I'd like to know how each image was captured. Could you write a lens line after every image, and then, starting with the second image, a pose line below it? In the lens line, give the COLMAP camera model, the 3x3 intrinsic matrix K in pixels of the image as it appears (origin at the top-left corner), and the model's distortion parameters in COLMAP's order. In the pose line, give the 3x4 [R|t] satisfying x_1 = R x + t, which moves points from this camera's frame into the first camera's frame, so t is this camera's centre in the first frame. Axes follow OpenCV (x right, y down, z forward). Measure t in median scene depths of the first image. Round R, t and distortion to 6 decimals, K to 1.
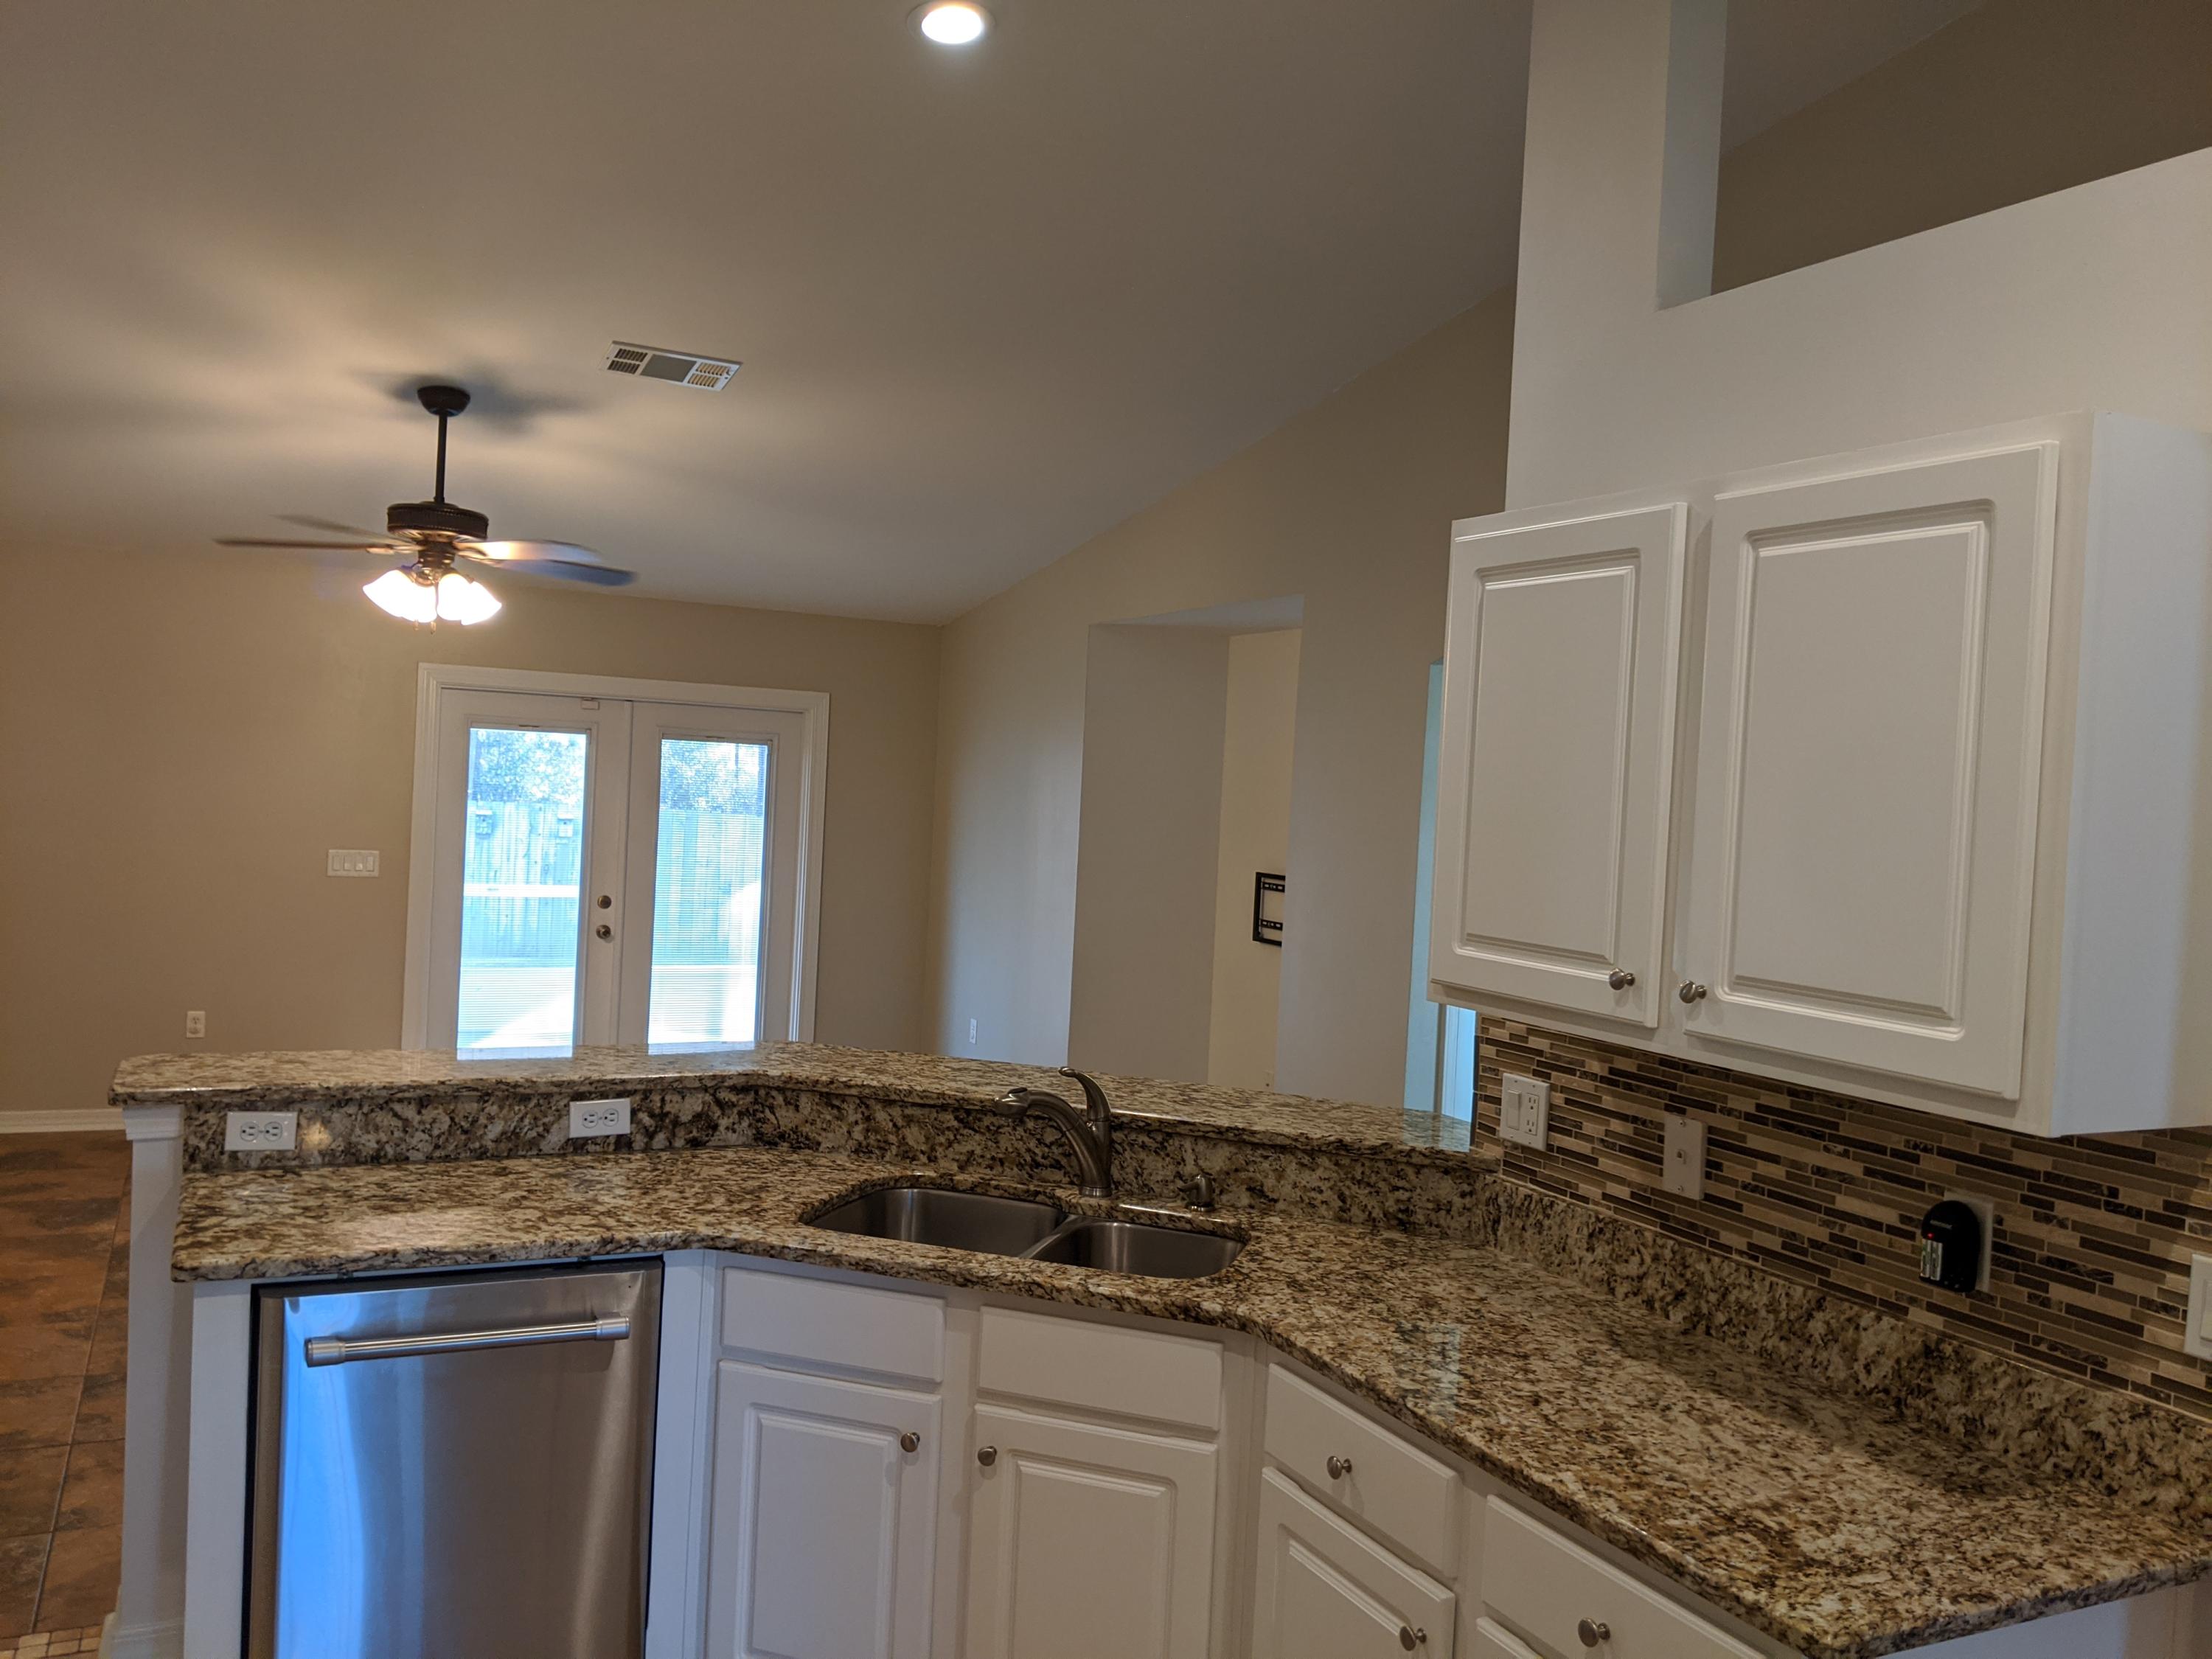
lens RADIAL K [[1784.1, 0, 1048.3], [0, 1784.1, 823.2], [0, 0, 1]] dist [0.056244, -0.084825]
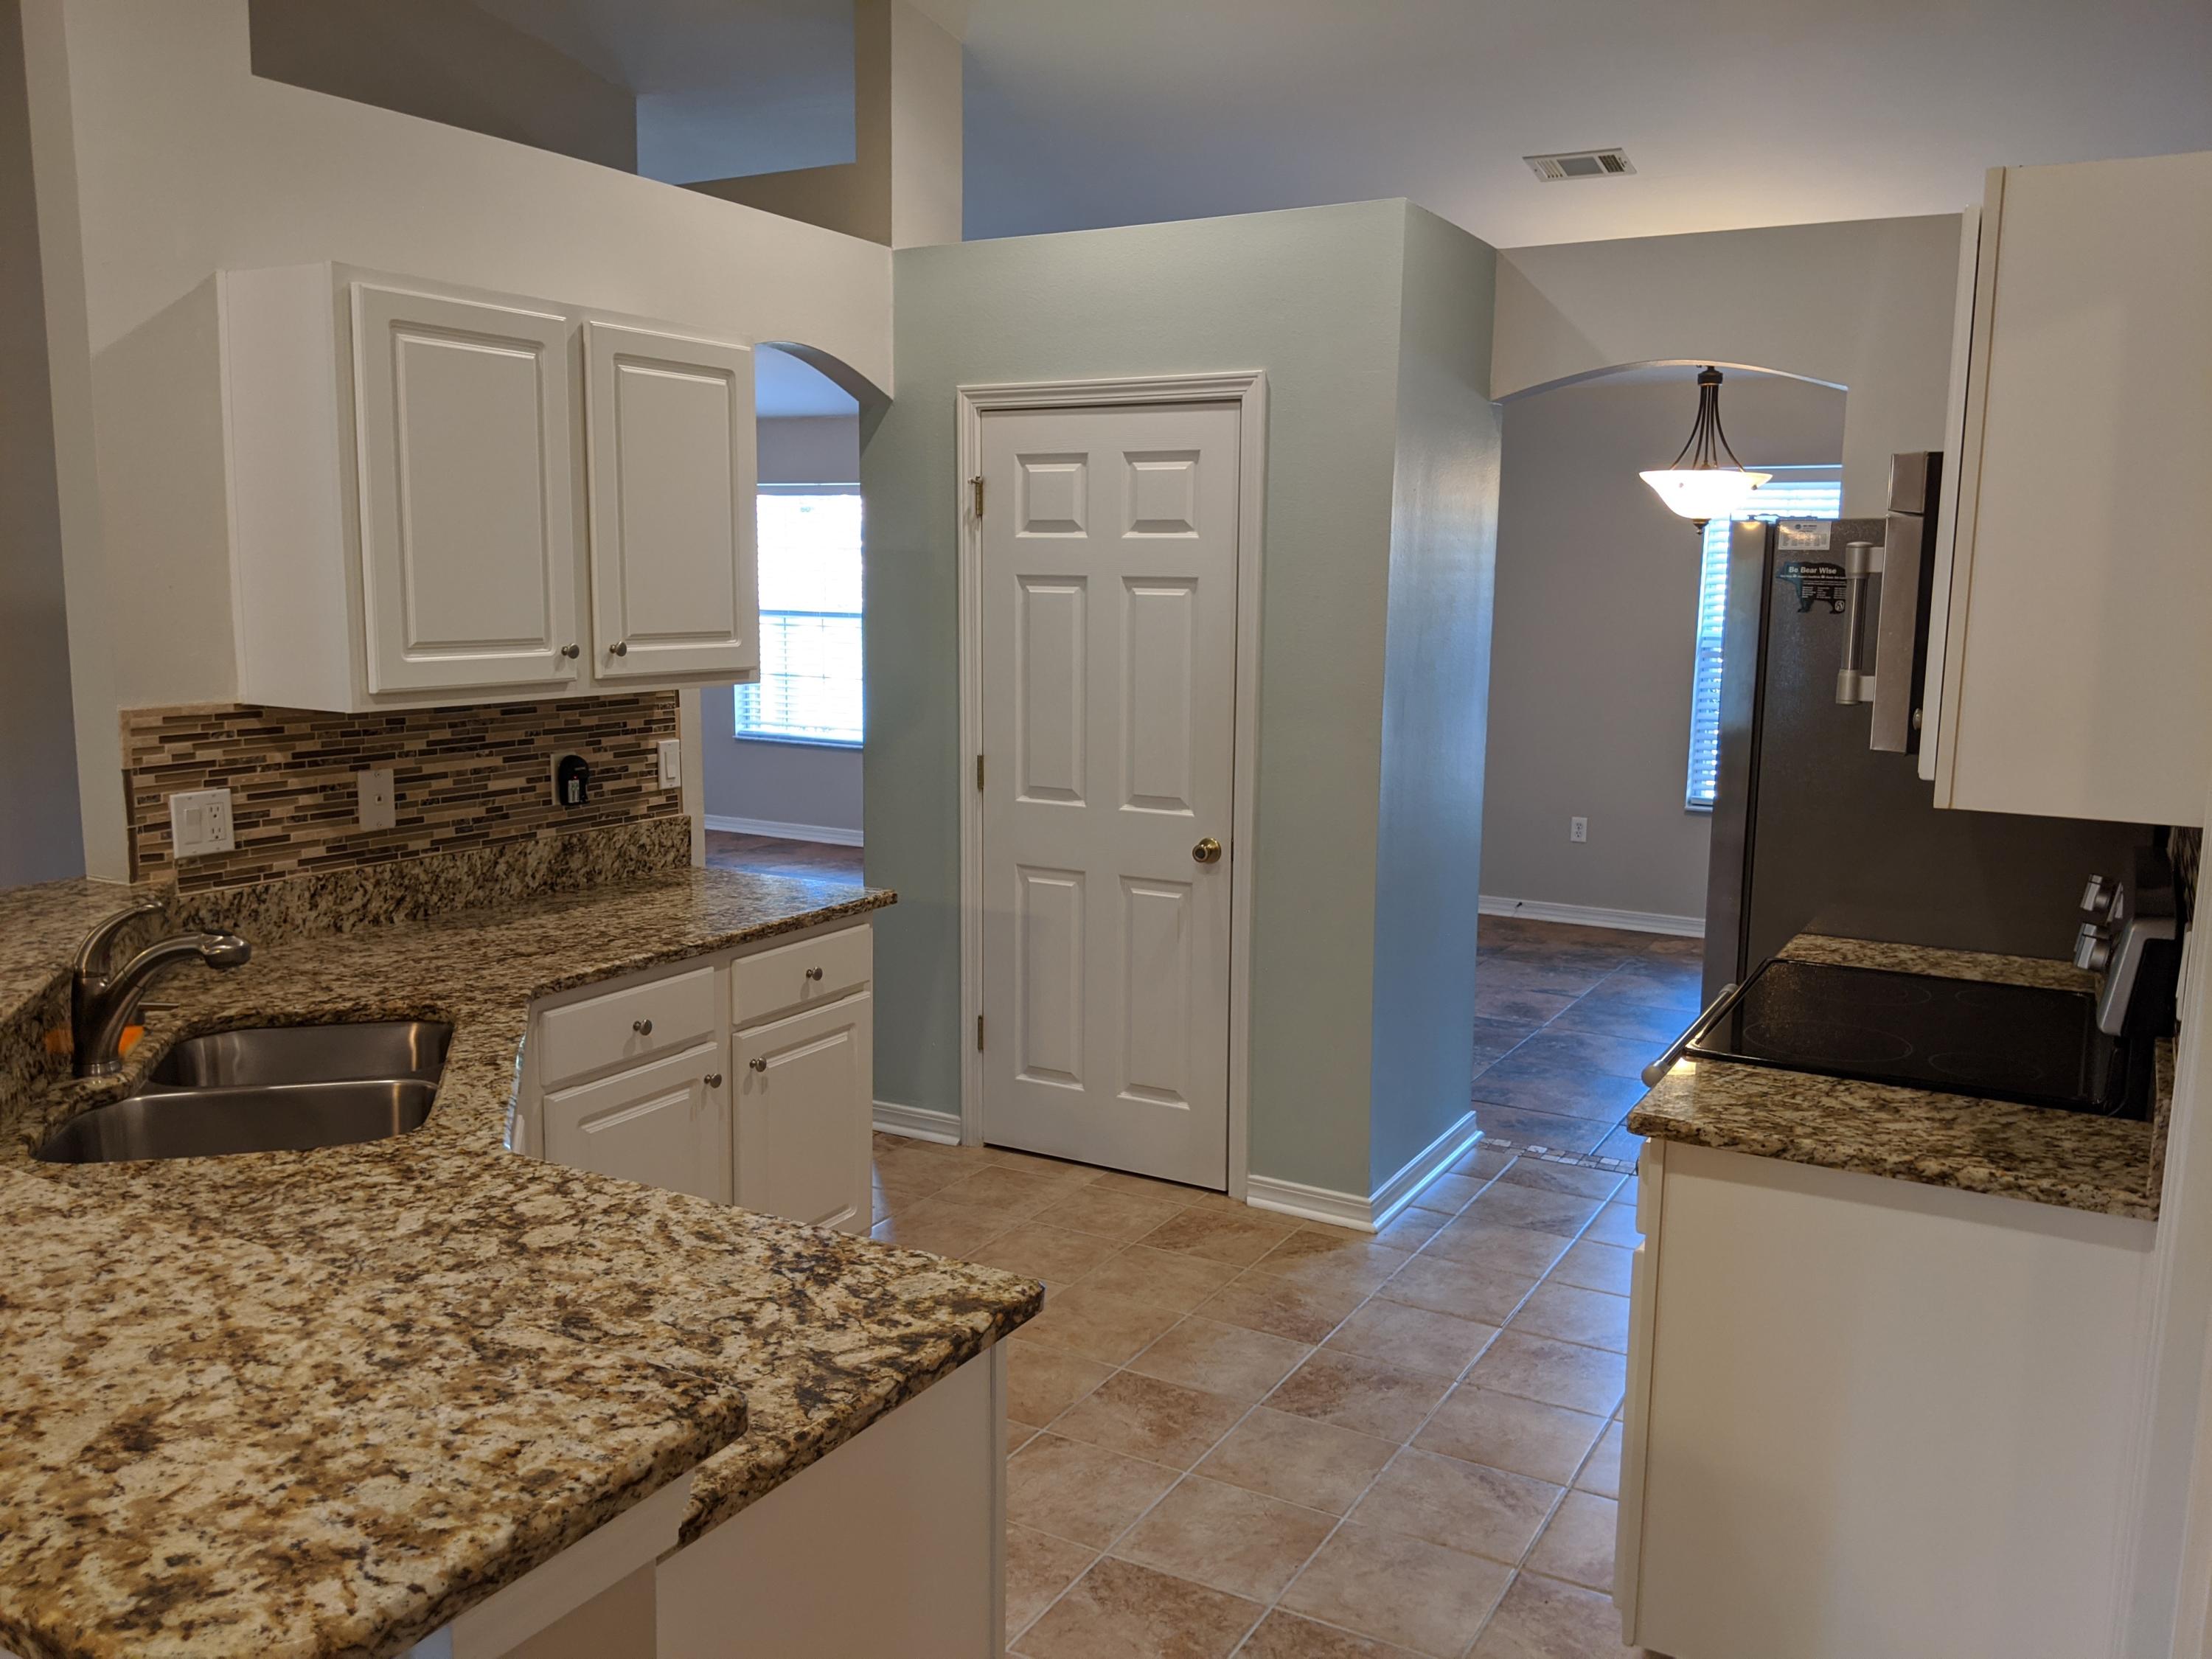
lens RADIAL K [[1784.1, 0, 1102.8], [0, 1784.1, 833.9], [0, 0, 1]] dist [0.056244, -0.084825]
pose [[-0.574043, -0.176979, 0.799471, -0.968129], [-0.017851, 0.978836, 0.203868, -0.062381], [-0.818631, 0.102758, -0.565053, 1.285414]]
